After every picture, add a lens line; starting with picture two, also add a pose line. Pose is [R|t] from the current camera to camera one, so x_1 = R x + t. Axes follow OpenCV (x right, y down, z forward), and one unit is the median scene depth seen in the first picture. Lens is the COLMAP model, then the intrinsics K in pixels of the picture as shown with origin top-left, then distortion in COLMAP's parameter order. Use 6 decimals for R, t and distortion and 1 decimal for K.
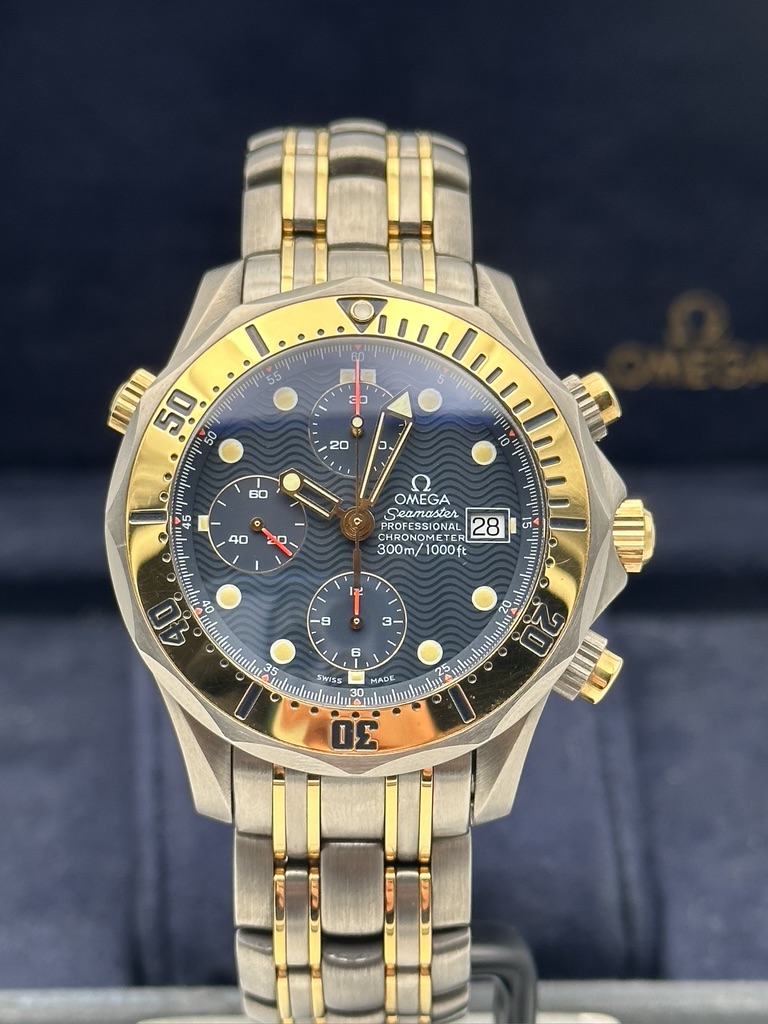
lens RADIAL K [[2484.9, 0, 381.3], [0, 2484.9, 514.8], [0, 0, 1]] dist [0.092854, 0.000000]
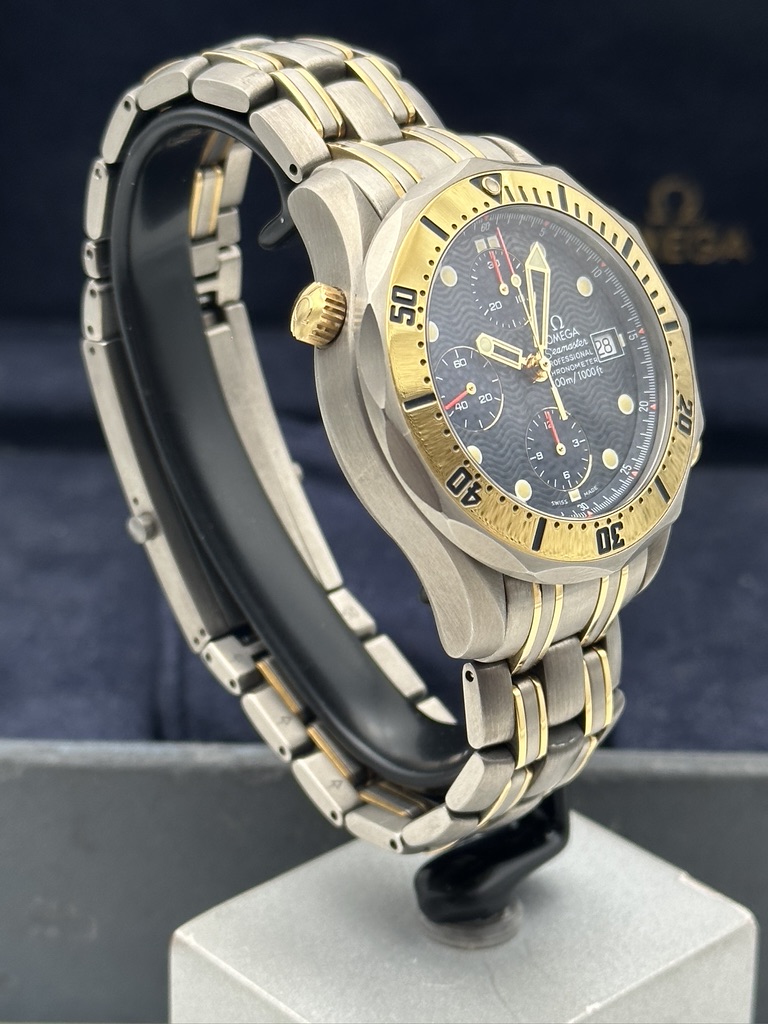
lens RADIAL K [[2484.9, 0, 386.5], [0, 2484.9, 508.7], [0, 0, 1]] dist [0.092854, 0.000000]
pose [[0.742208, -0.262432, 0.616649, -0.781757], [0.240266, 0.963172, 0.120717, -0.088399], [-0.625619, 0.058563, 0.777928, 0.151978]]
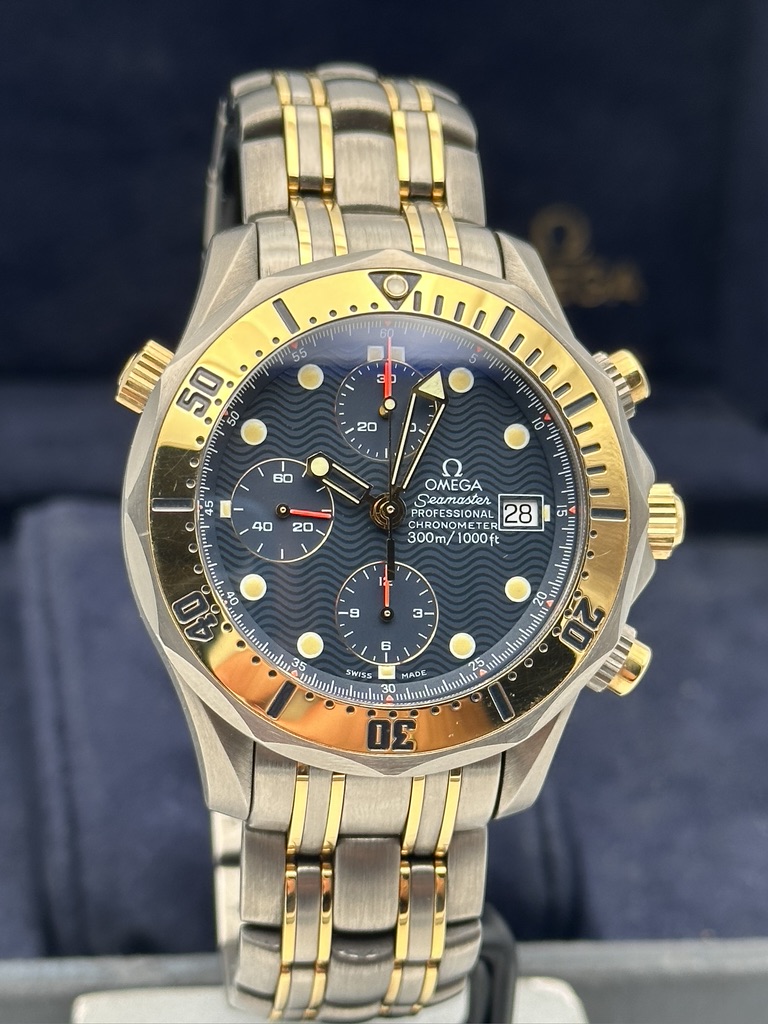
lens RADIAL K [[2484.9, 0, 369.8], [0, 2484.9, 544.9], [0, 0, 1]] dist [0.092854, 0.000000]
pose [[0.991359, 0.004467, 0.131097, -0.140451], [-0.014392, 0.997091, 0.074854, -0.054245], [-0.130381, -0.076094, 0.988540, 0.058615]]
